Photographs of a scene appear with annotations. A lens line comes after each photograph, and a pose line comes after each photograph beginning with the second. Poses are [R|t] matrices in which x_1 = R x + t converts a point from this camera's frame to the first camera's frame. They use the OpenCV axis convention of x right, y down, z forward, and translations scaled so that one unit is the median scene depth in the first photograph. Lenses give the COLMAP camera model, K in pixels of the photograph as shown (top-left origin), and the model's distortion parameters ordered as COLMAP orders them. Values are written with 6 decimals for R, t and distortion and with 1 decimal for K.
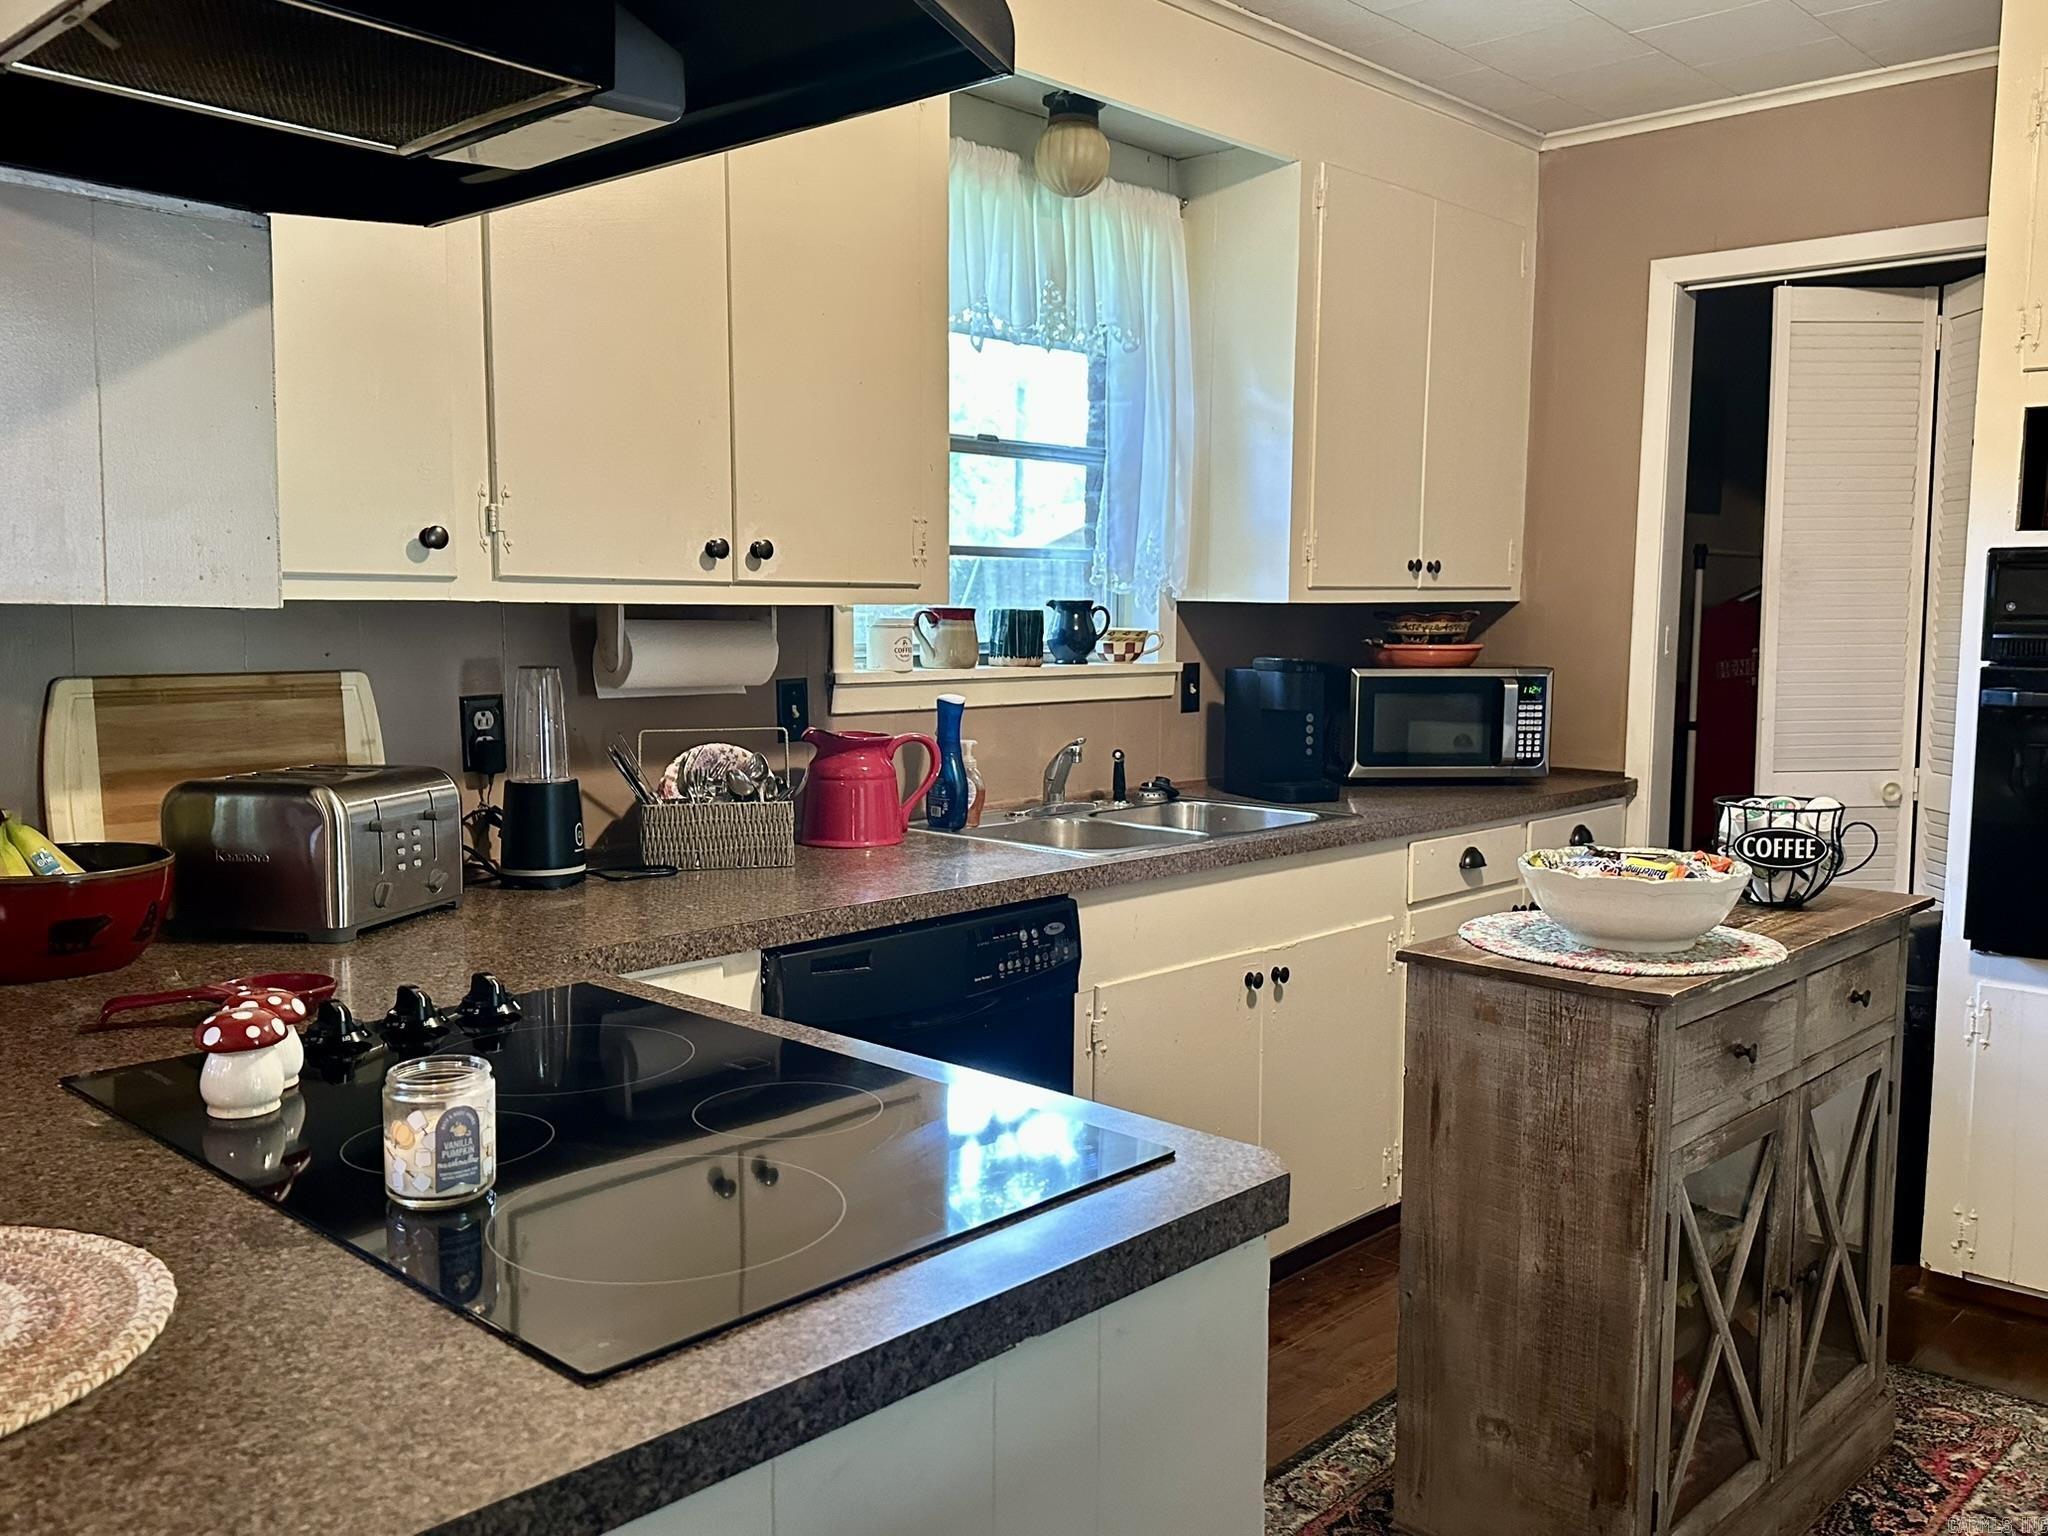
lens RADIAL K [[1724.5, 0, 1012.7], [0, 1724.5, 794.0], [0, 0, 1]] dist [0.110002, -0.004198]
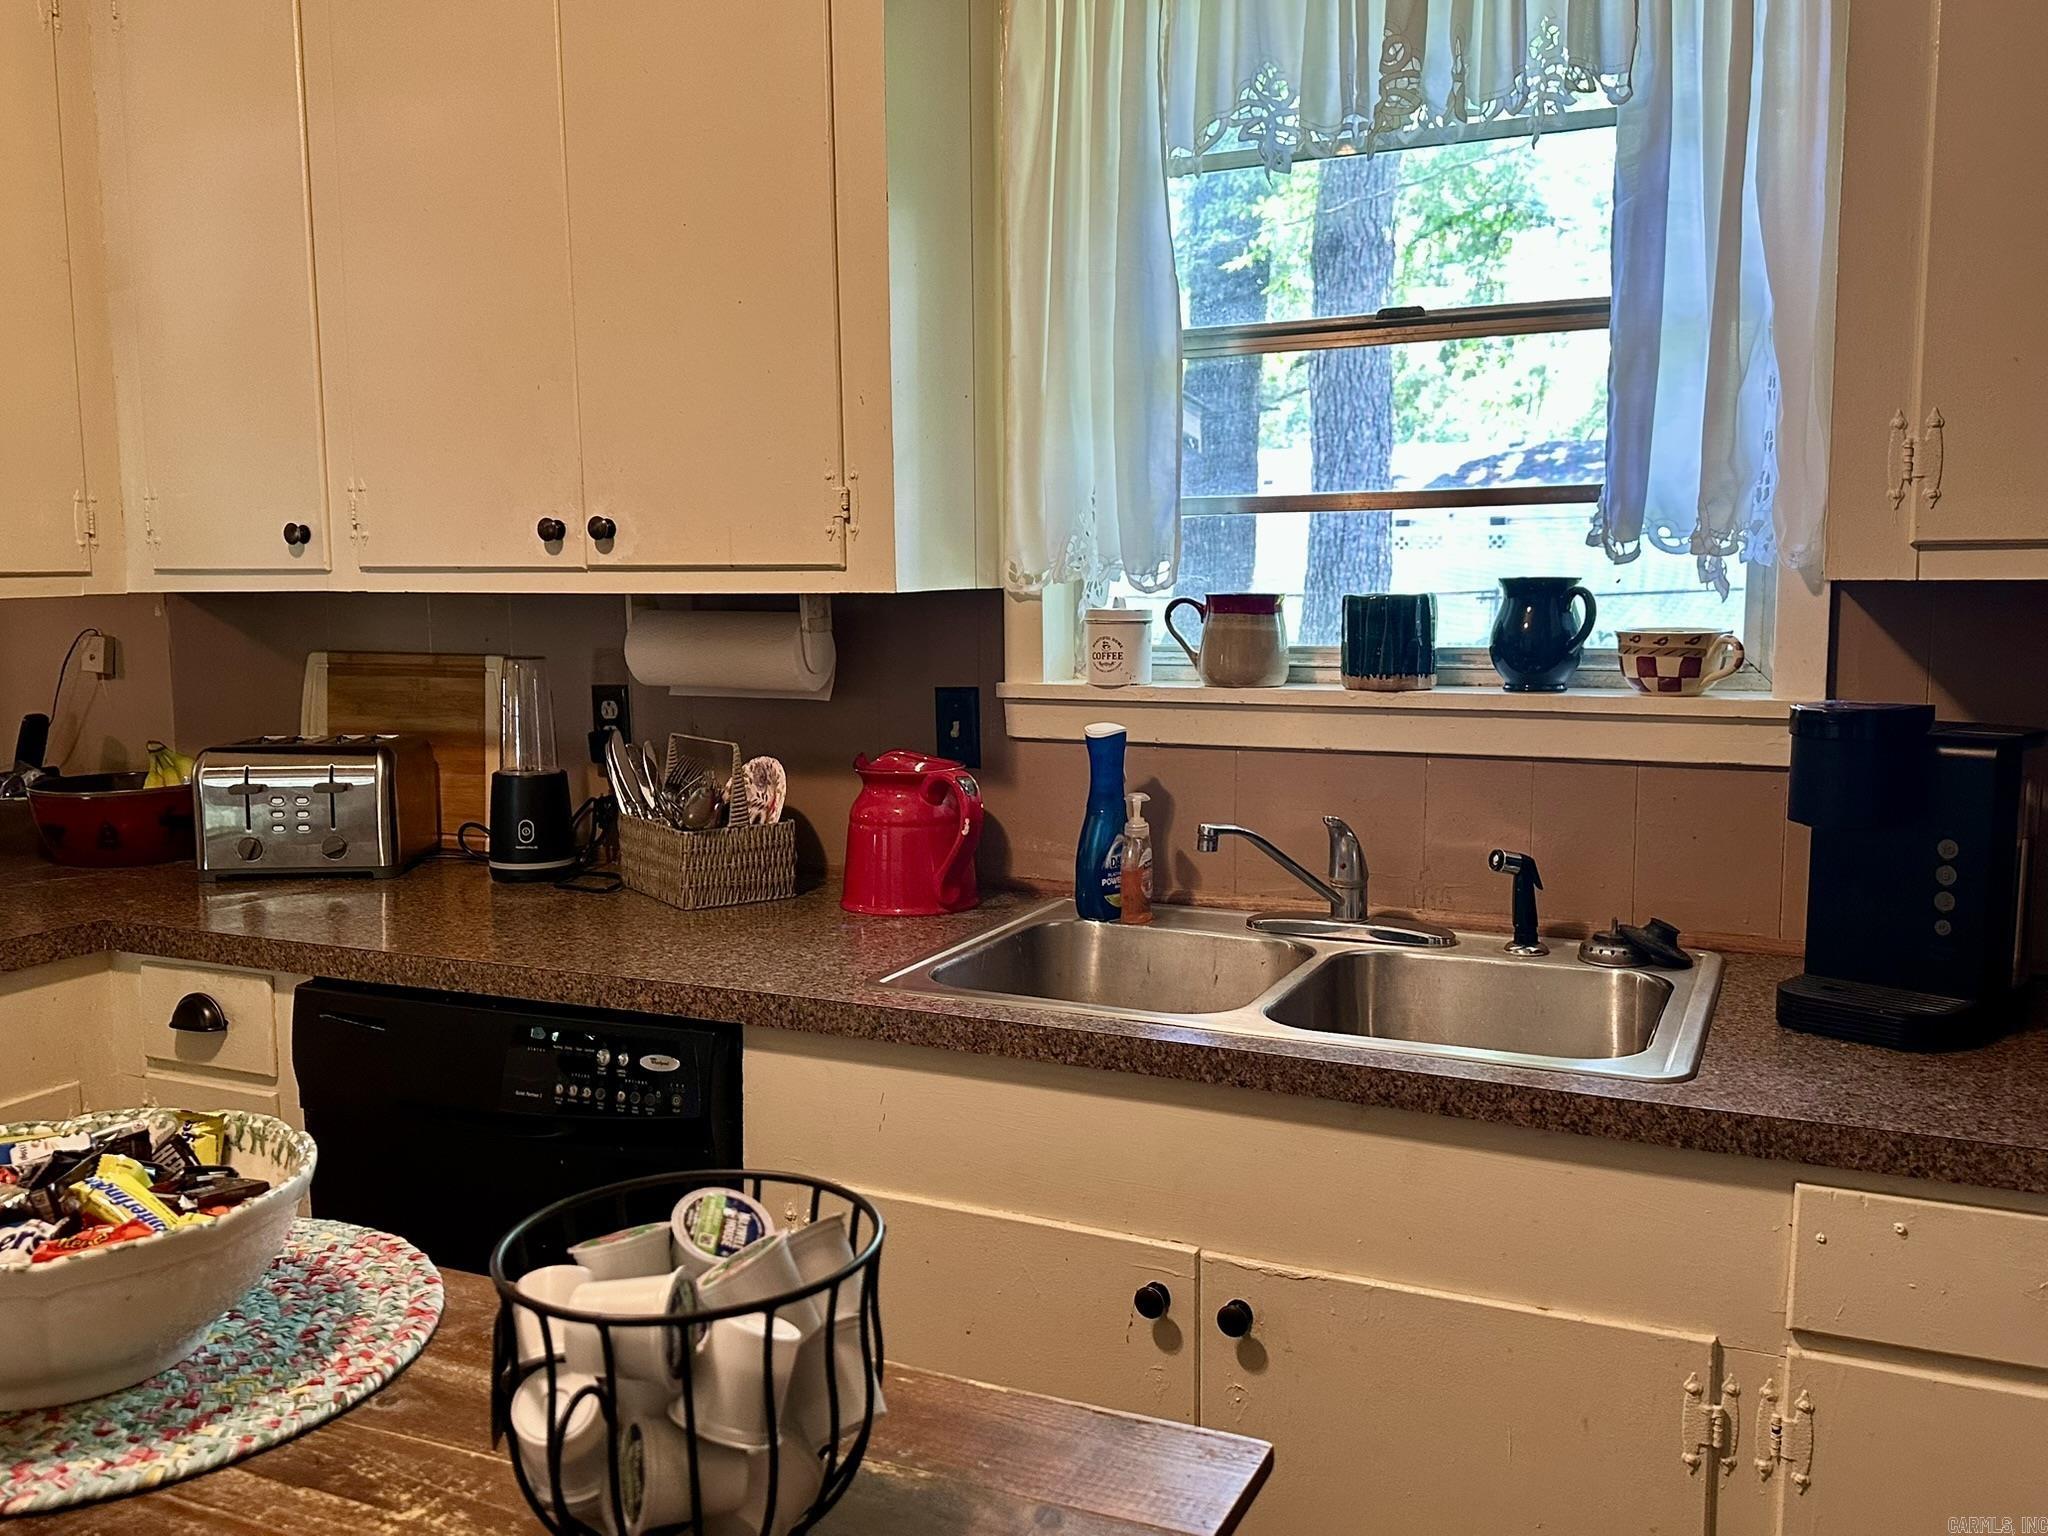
lens RADIAL K [[1724.5, 0, 1012.7], [0, 1724.5, 794.0], [0, 0, 1]] dist [0.110002, -0.004198]
pose [[0.323635, 0.113578, -0.939340, 0.714267], [-0.095787, 0.991602, 0.086895, -0.103448], [0.941321, 0.061854, 0.331796, 0.897781]]
